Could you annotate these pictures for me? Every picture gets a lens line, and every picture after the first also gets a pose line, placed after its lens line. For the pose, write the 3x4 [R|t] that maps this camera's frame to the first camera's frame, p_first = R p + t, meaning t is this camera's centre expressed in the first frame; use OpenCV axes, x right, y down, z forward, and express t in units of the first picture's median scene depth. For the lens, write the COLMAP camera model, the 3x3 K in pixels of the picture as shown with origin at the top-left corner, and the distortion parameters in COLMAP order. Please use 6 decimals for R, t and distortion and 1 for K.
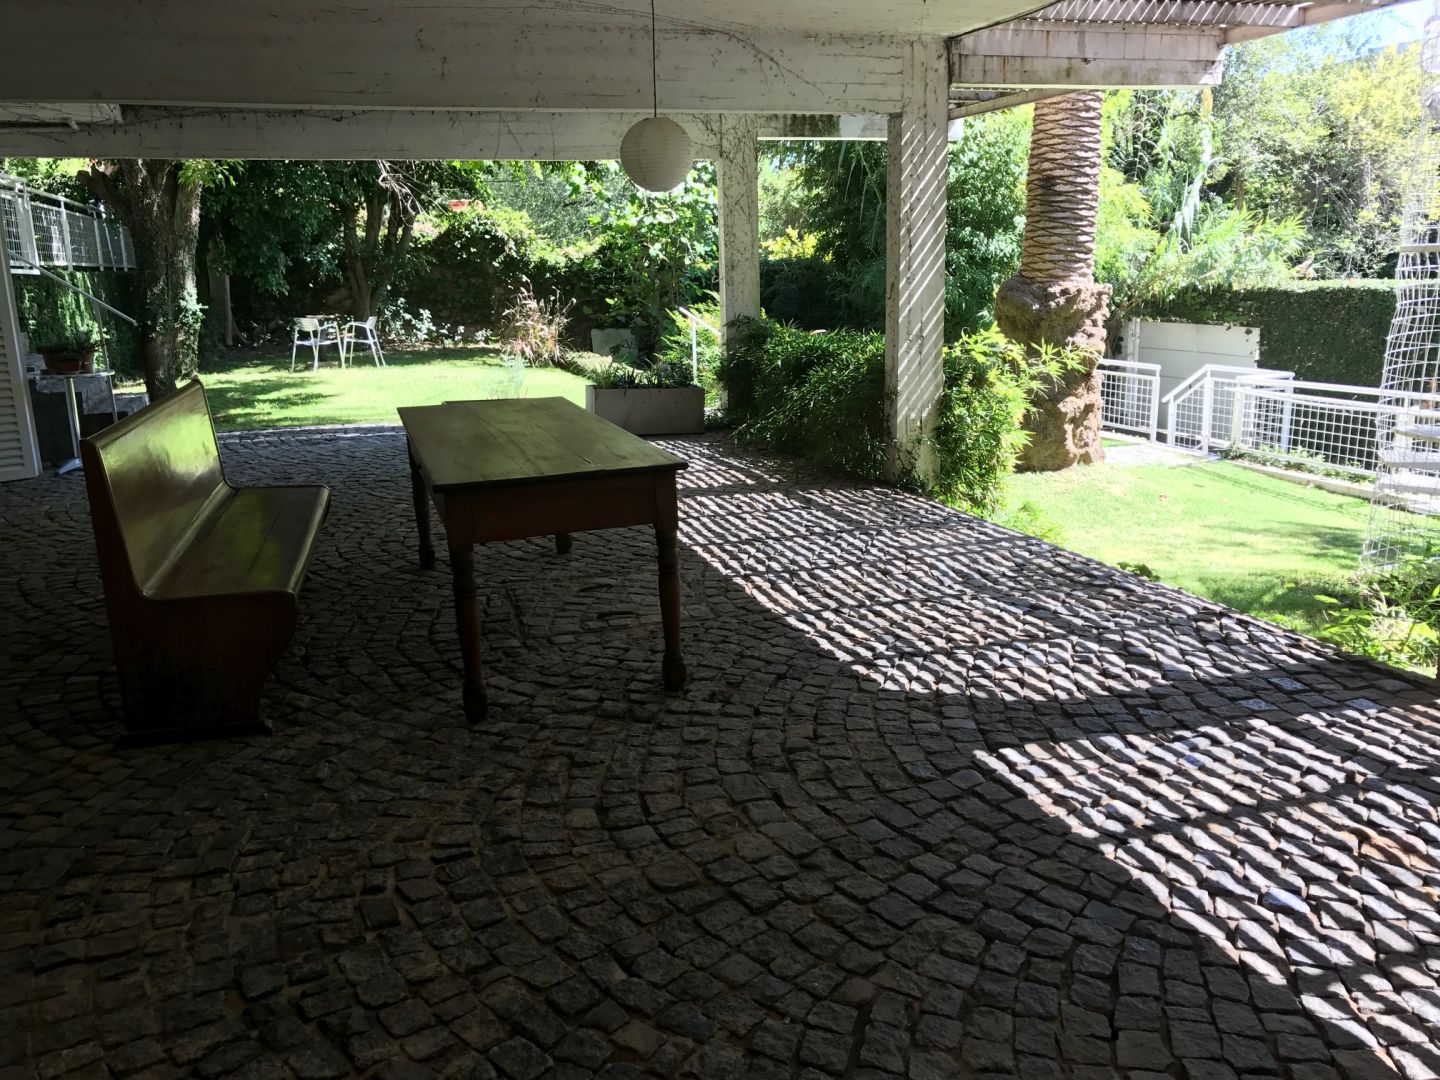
lens RADIAL K [[1185.1, 0, 721.0], [0, 1185.1, 537.7], [0, 0, 1]] dist [0.011559, -0.002335]
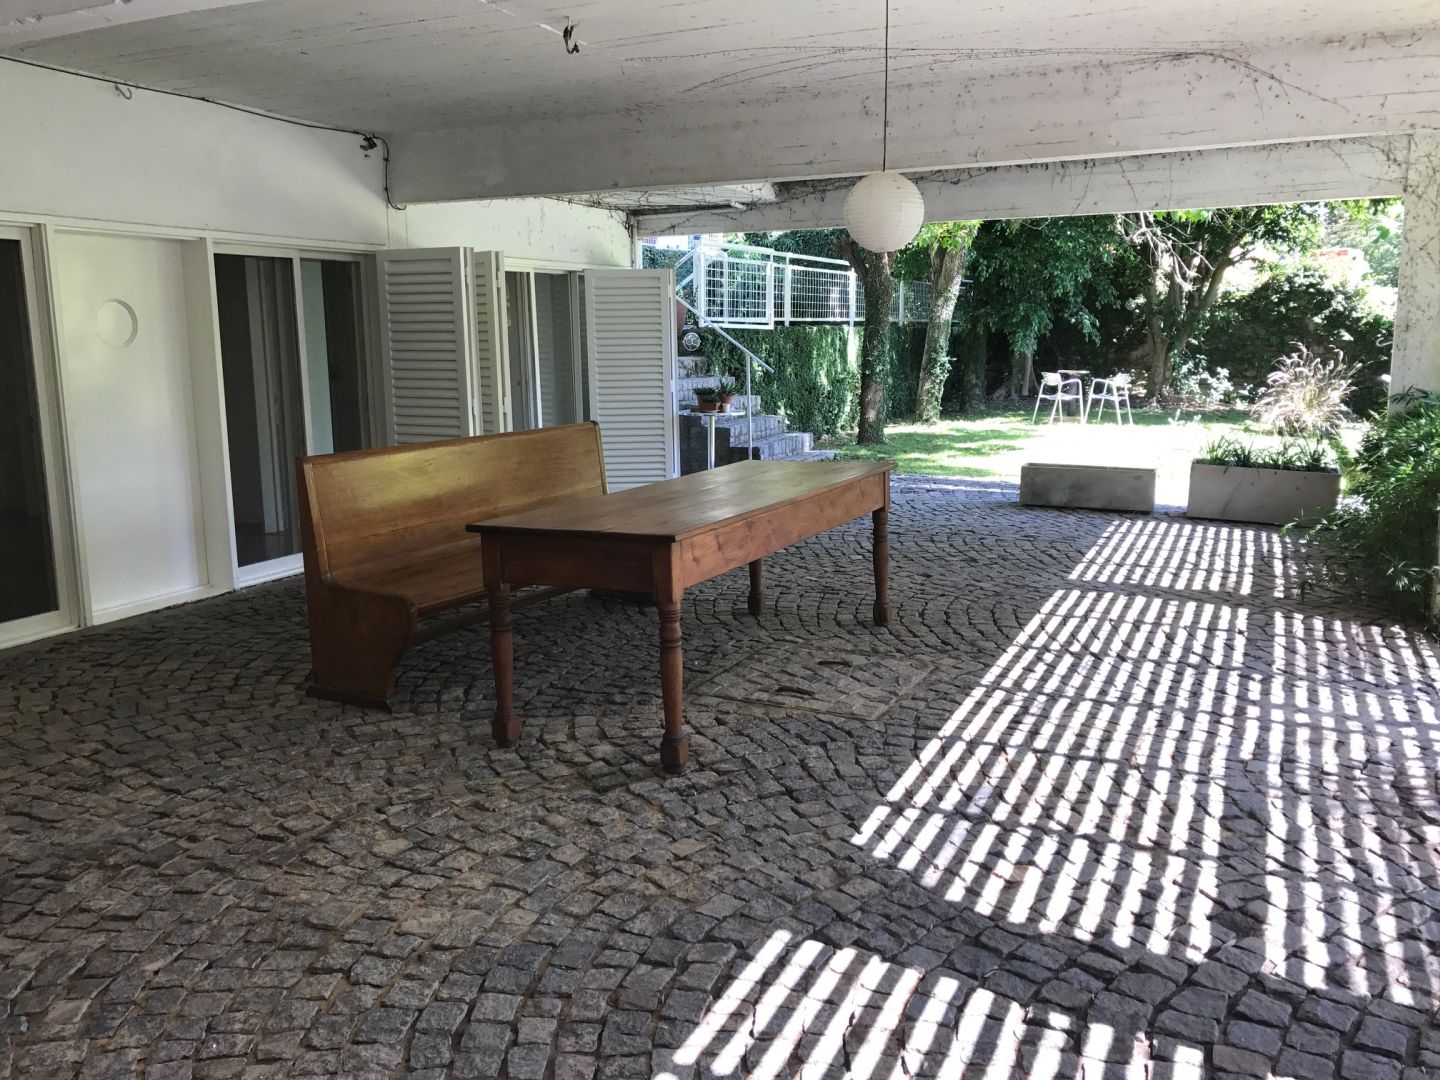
lens RADIAL K [[1185.1, 0, 720.7], [0, 1185.1, 542.2], [0, 0, 1]] dist [0.011559, -0.002335]
pose [[0.720319, 0.136110, -0.680158, 0.468480], [-0.162354, 0.986404, 0.025453, -0.064806], [0.674375, 0.092092, 0.732624, 0.234921]]
